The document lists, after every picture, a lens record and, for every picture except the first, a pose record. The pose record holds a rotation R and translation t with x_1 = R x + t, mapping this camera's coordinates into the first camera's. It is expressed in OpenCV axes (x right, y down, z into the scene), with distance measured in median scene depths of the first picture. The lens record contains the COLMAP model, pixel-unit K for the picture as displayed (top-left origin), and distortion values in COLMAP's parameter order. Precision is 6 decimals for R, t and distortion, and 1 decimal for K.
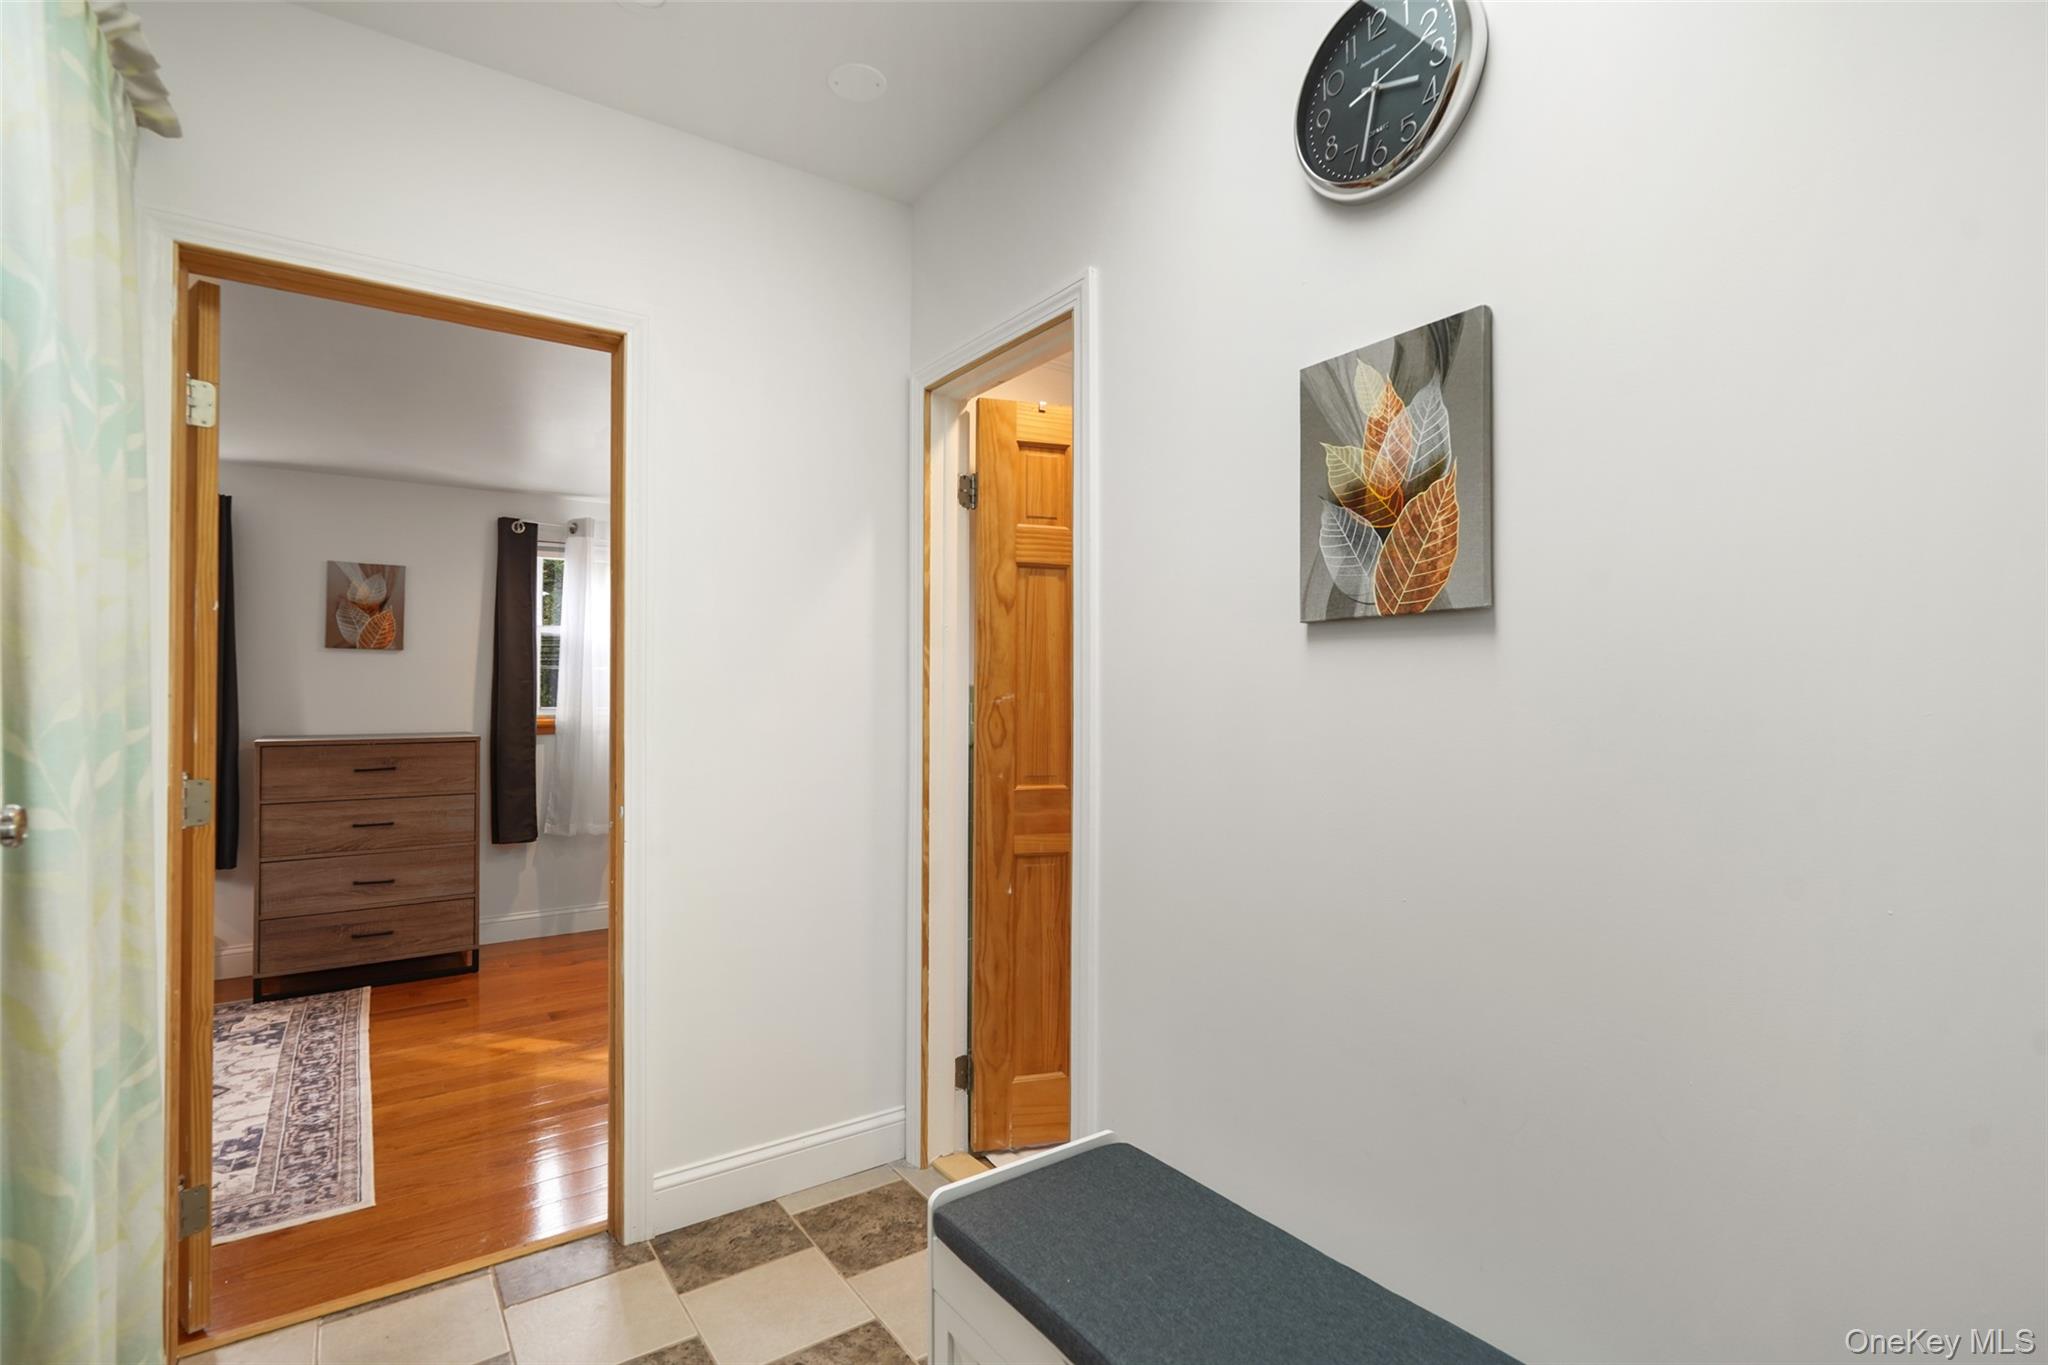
lens RADIAL K [[942.5, 0, 1034.7], [0, 942.5, 680.9], [0, 0, 1]] dist [-0.010751, 0.003619]
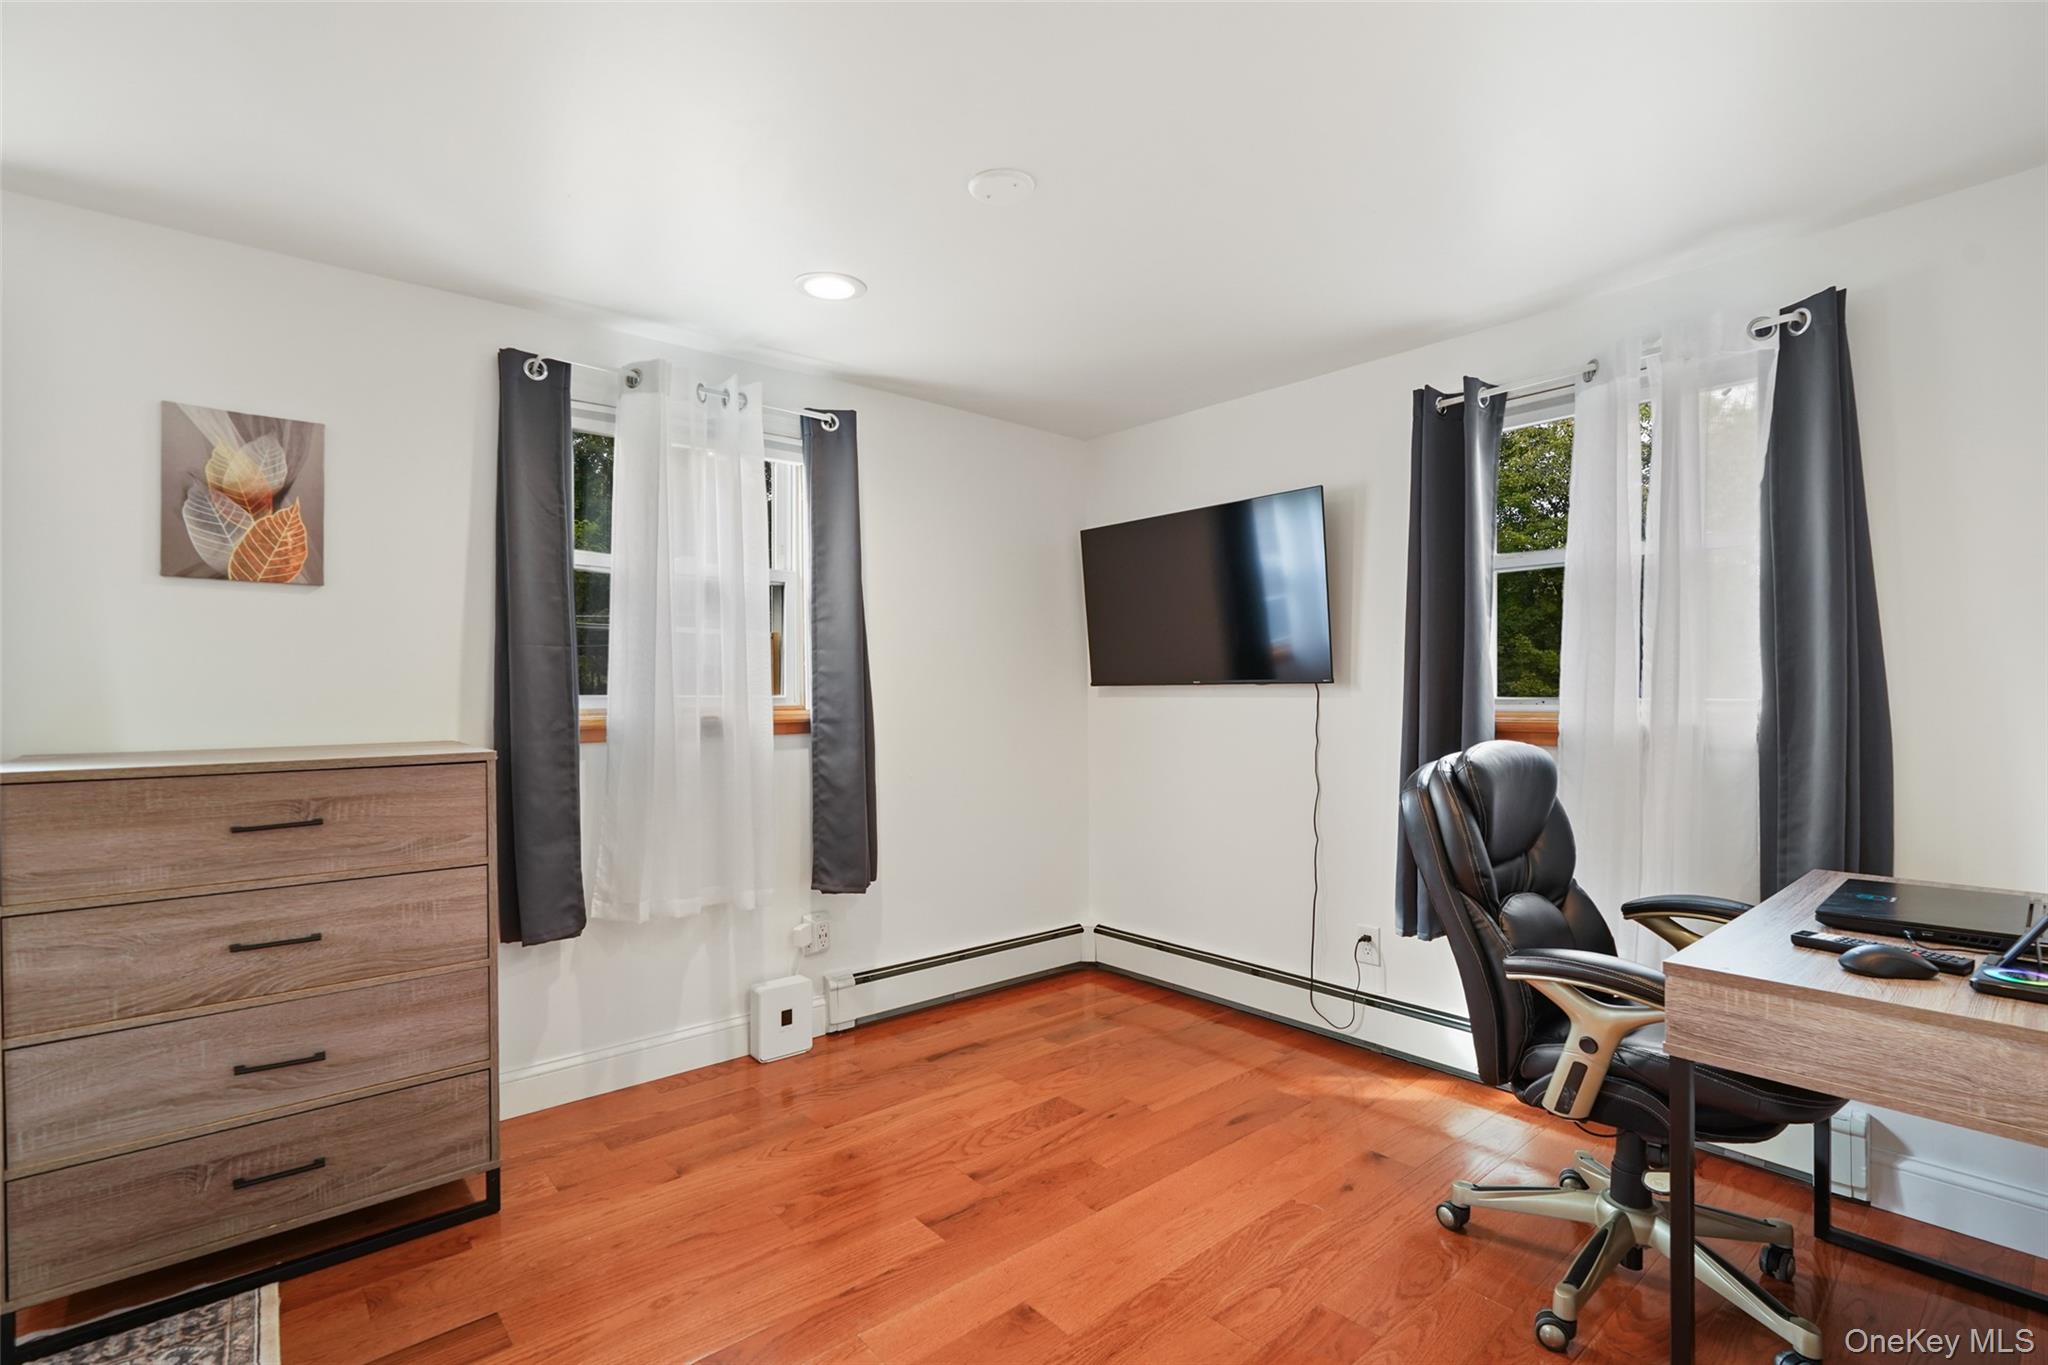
lens RADIAL K [[942.5, 0, 1035.9], [0, 942.5, 695.8], [0, 0, 1]] dist [-0.010751, 0.003619]
pose [[0.996130, -0.002397, 0.087858, -0.345125], [-0.000157, 0.999578, 0.029052, 0.014169], [-0.087891, -0.028953, 0.995709, 0.473015]]
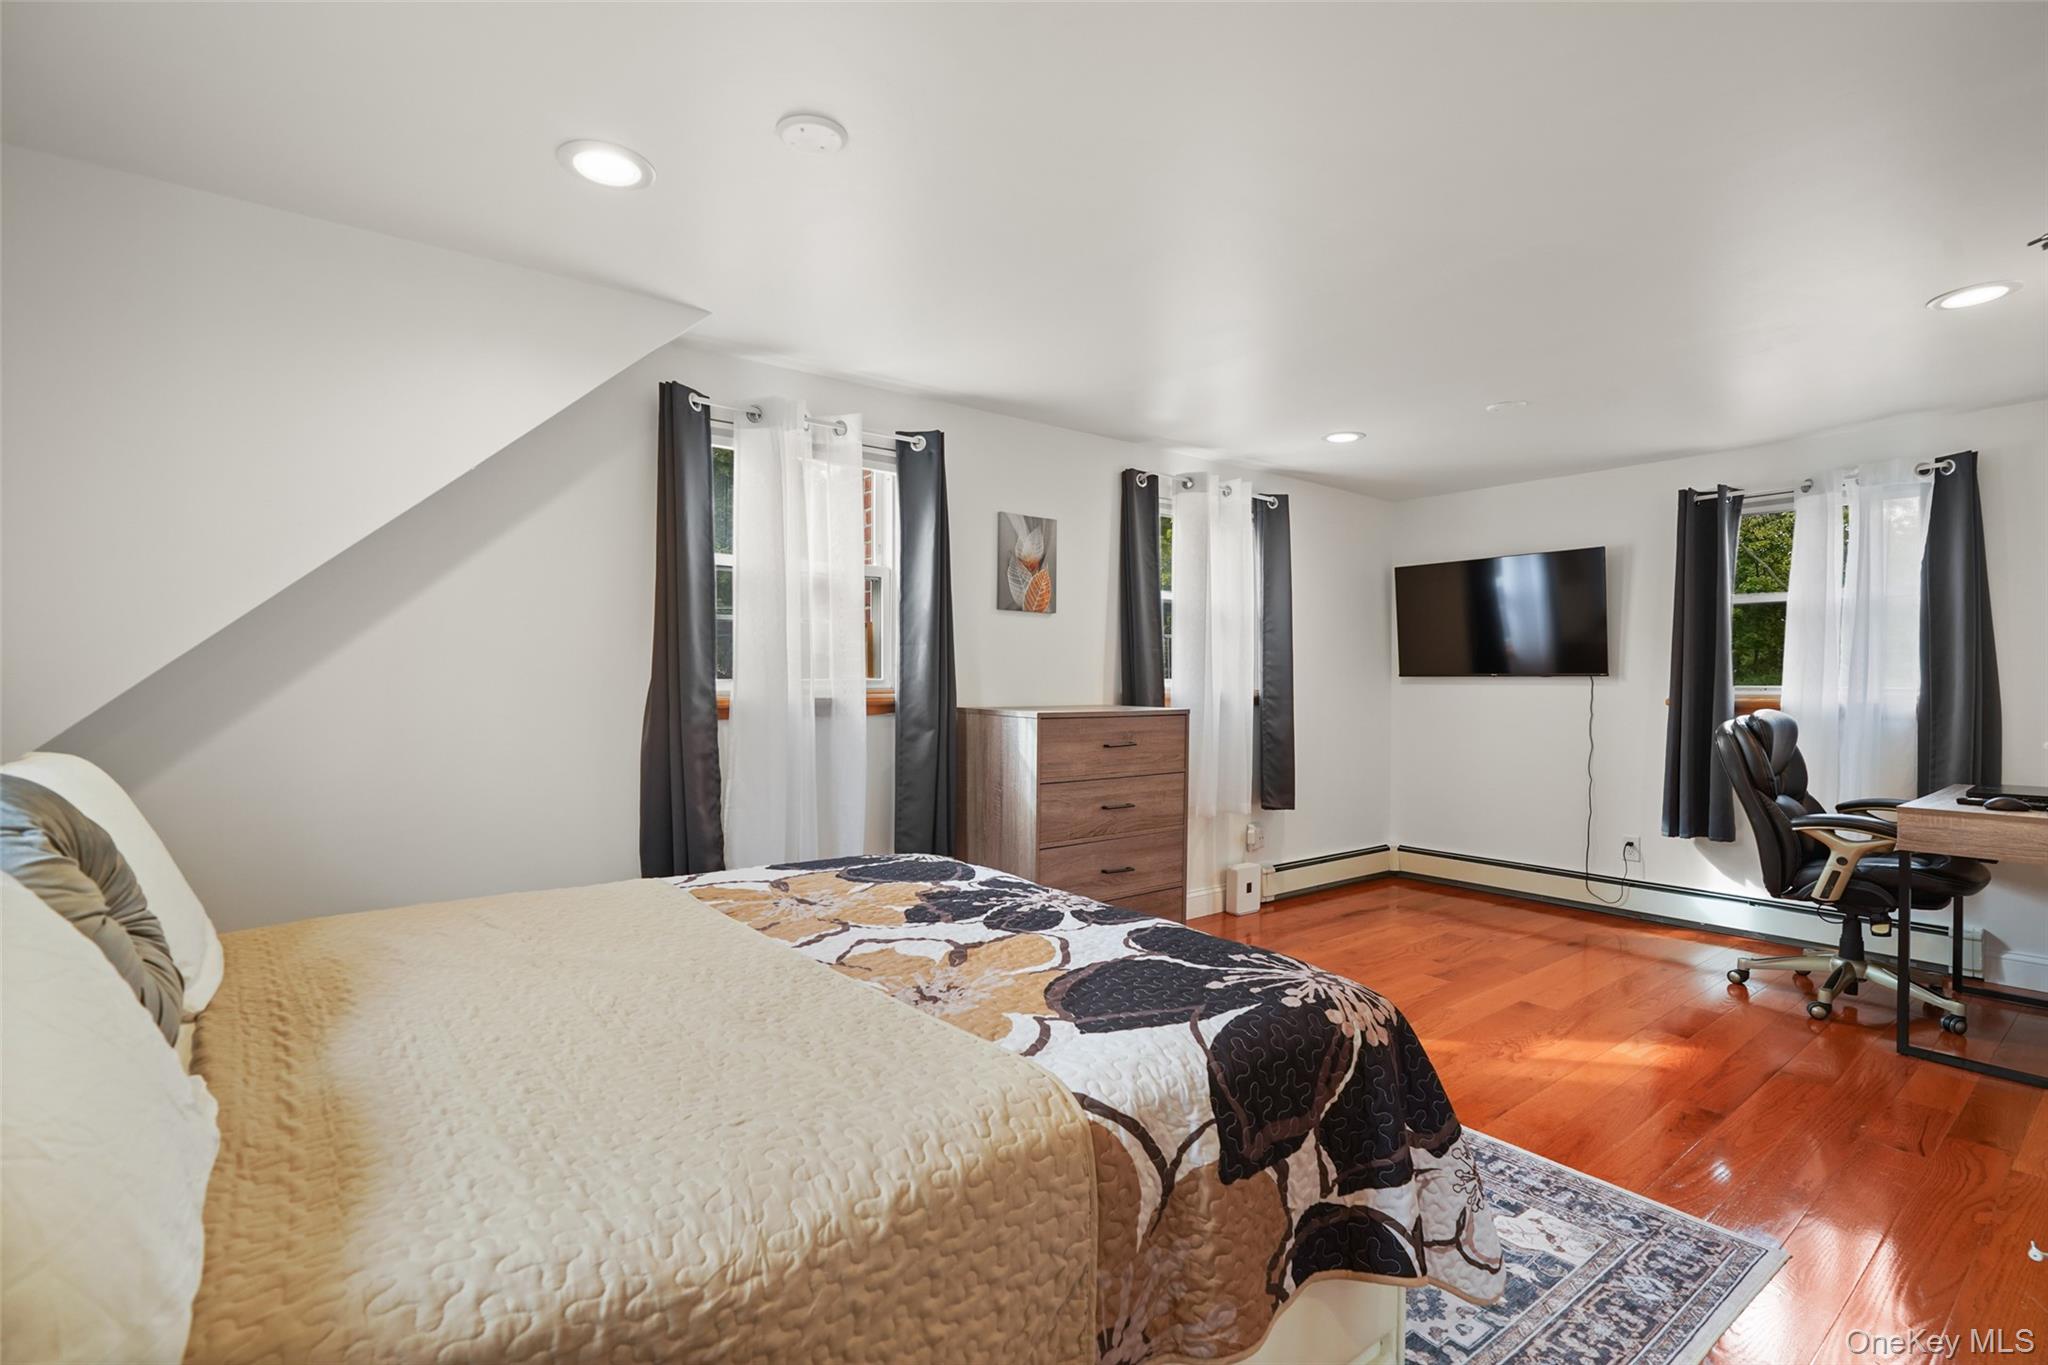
lens RADIAL K [[942.5, 0, 1024.4], [0, 942.5, 690.8], [0, 0, 1]] dist [-0.010751, 0.003619]
pose [[0.999104, 0.008011, 0.041569, -0.786434], [-0.009429, 0.999377, 0.034024, 0.011637], [-0.041271, -0.034386, 0.998556, 0.102252]]
